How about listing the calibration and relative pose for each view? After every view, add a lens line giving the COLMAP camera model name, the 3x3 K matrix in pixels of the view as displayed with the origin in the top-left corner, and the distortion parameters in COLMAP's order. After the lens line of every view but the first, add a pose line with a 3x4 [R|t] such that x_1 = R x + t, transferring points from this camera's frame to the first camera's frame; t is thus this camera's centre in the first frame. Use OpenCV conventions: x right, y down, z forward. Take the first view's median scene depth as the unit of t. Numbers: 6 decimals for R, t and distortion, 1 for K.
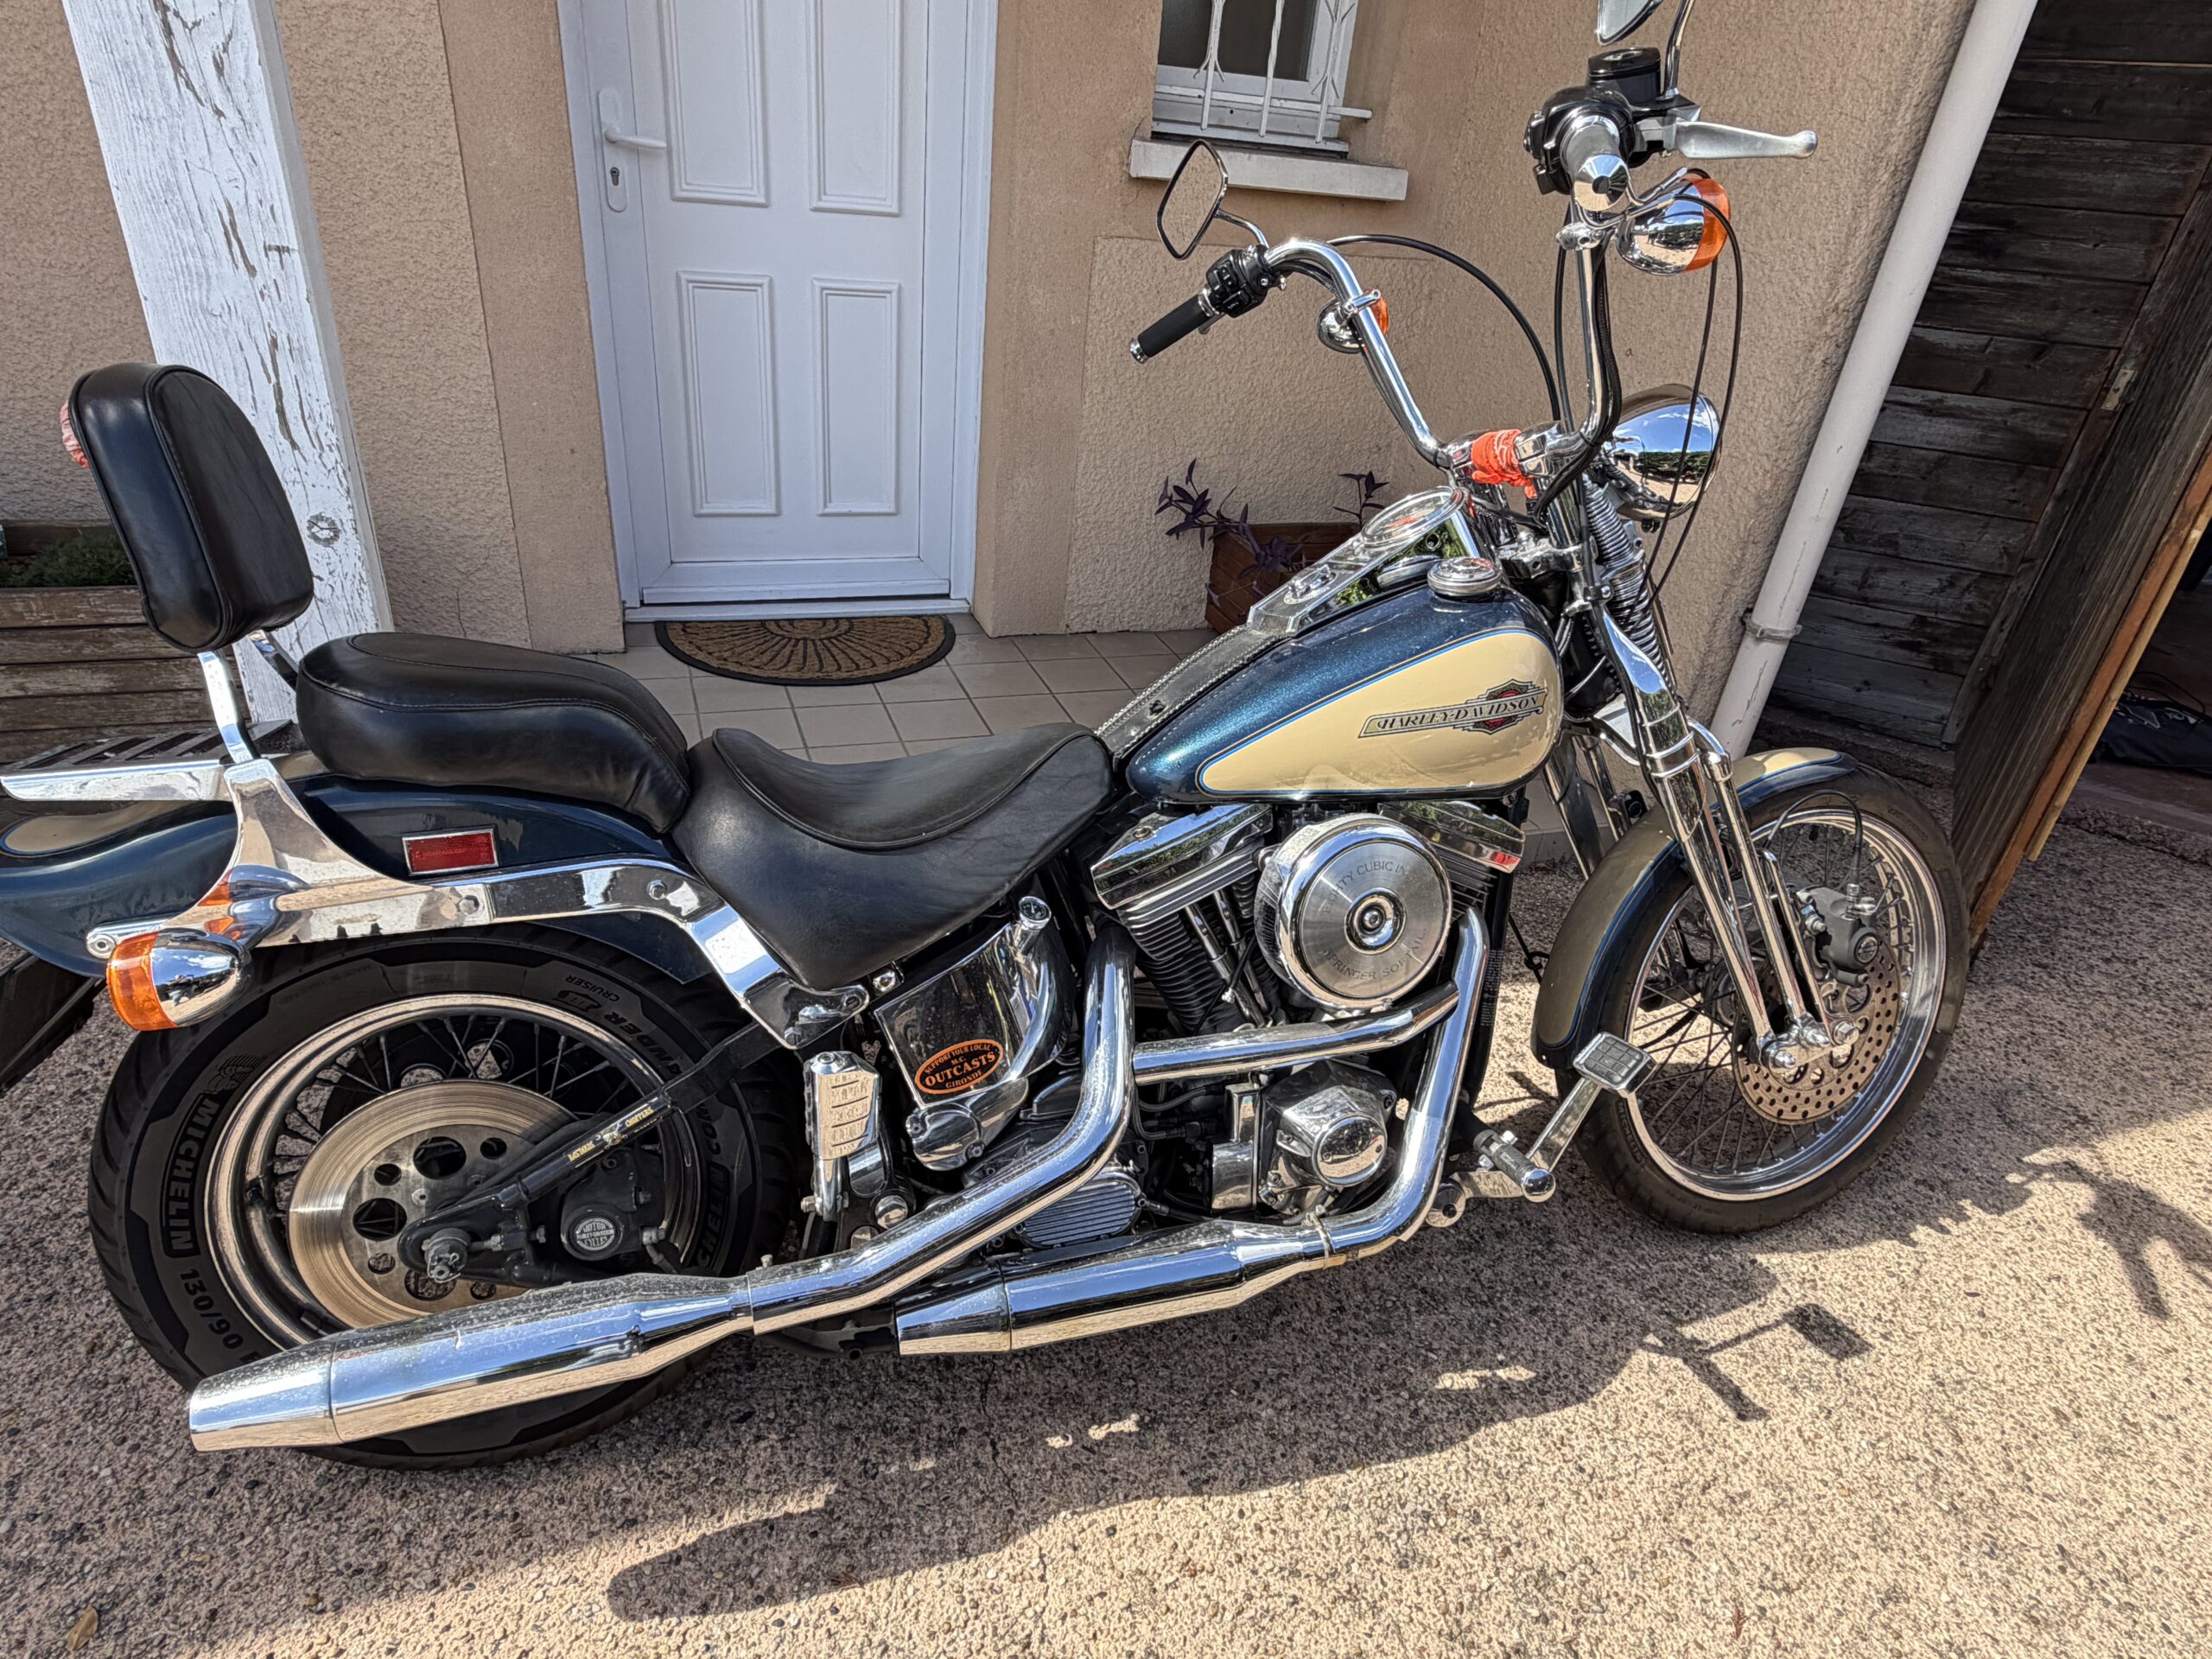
lens RADIAL K [[1236.4, 0, 1103.1], [0, 1236.4, 834.8], [0, 0, 1]] dist [0.003212, 0.000376]
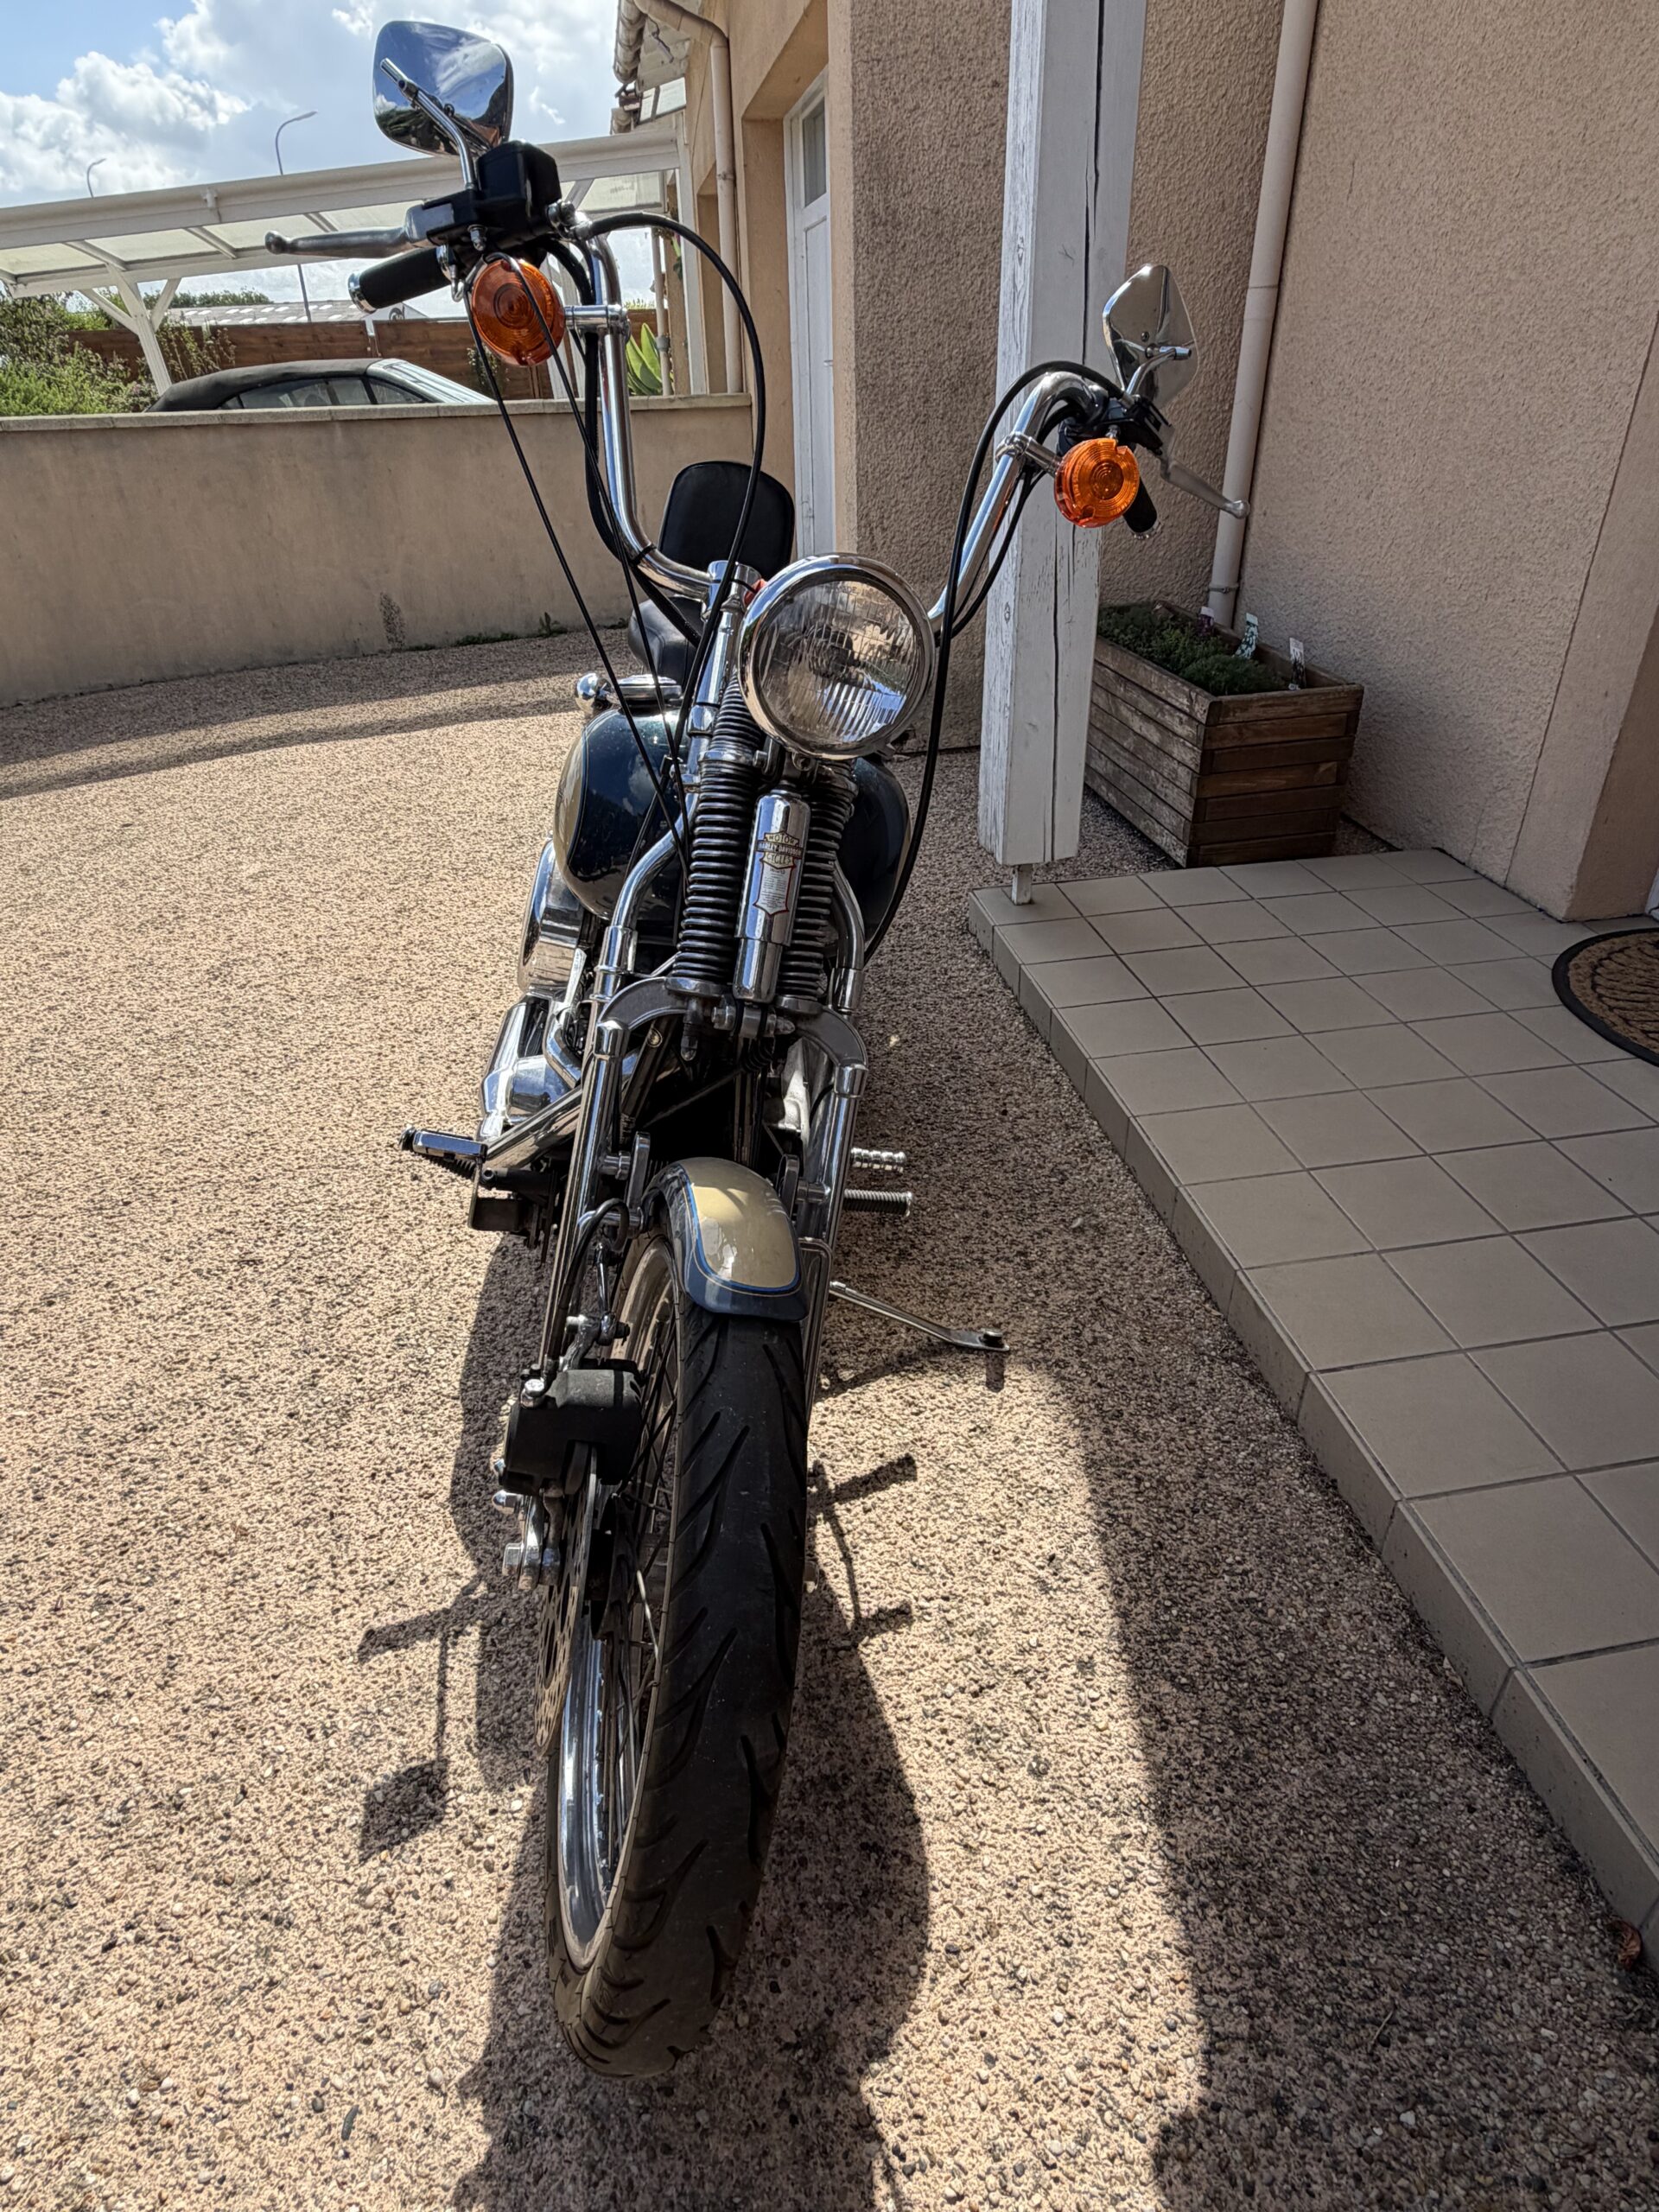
lens RADIAL K [[1236.4, 0, 830.8], [0, 1236.4, 1100.6], [0, 0, 1]] dist [0.003212, 0.000376]
pose [[-0.184545, 0.437823, -0.879917, 1.045015], [-0.472967, 0.745247, 0.470010, -0.408820], [0.861537, 0.502910, 0.069544, 0.986549]]
